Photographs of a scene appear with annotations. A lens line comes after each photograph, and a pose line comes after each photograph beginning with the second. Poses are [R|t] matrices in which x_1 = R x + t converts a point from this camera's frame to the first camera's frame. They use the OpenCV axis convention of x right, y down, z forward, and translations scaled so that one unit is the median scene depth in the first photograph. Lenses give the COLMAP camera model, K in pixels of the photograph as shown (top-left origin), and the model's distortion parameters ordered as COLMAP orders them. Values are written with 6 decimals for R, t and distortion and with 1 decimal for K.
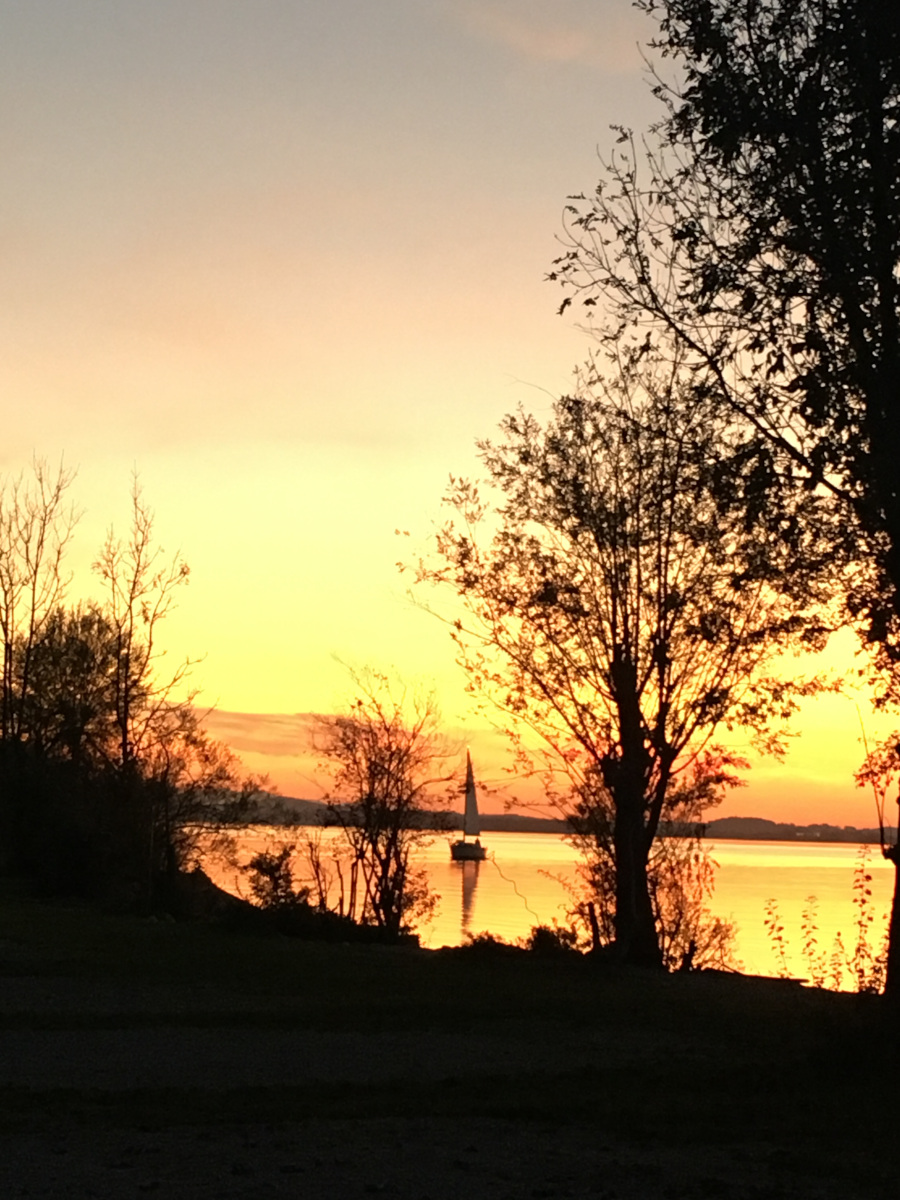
lens RADIAL K [[2765.2, 0, 449.4], [0, 2765.2, 600.5], [0, 0, 1]] dist [0.129021, 0.000000]
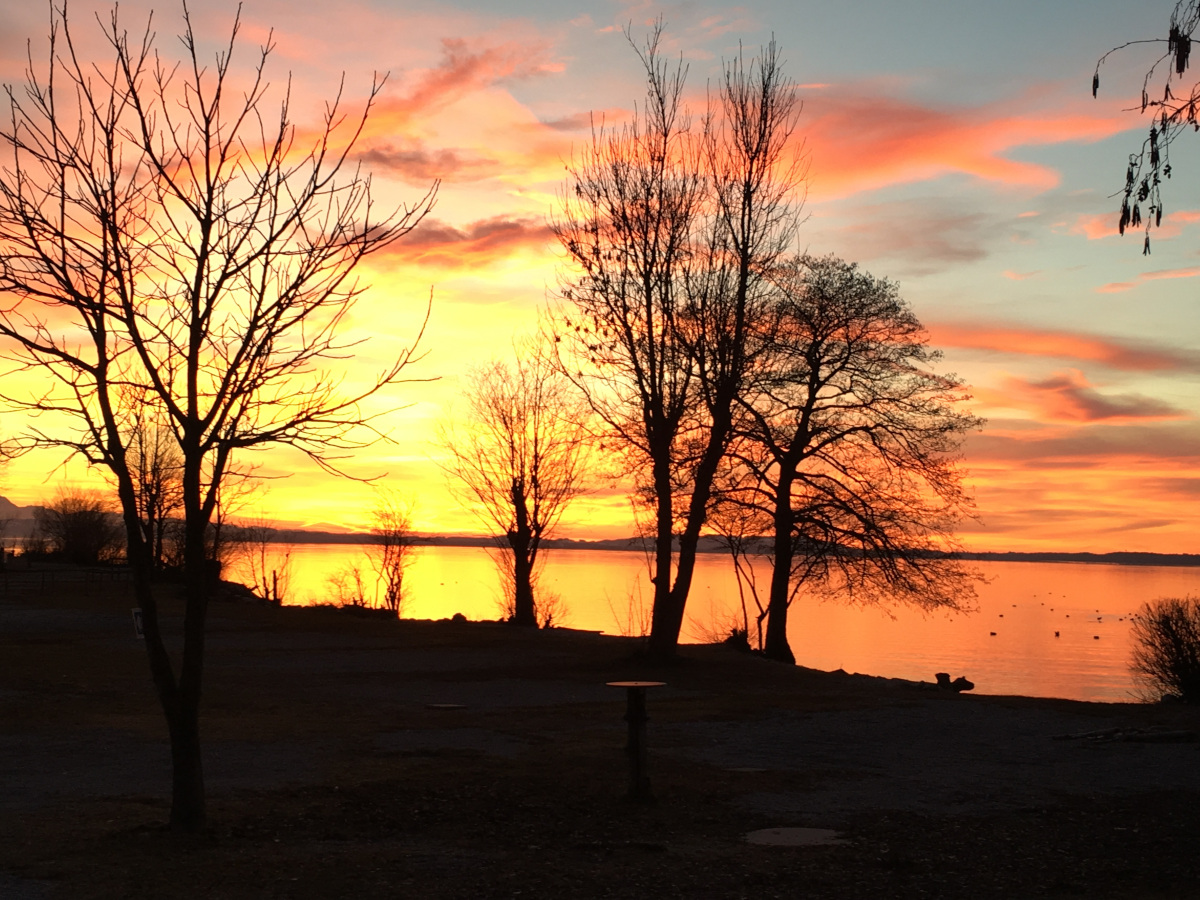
lens RADIAL K [[1778.2, 0, 600.6], [0, 1778.2, 448.5], [0, 0, 1]] dist [0.007904, 0.000000]
pose [[0.993523, -0.017863, 0.112214, -0.026857], [0.014555, 0.999437, 0.030230, -0.046953], [-0.112691, -0.028401, 0.993224, -0.367724]]
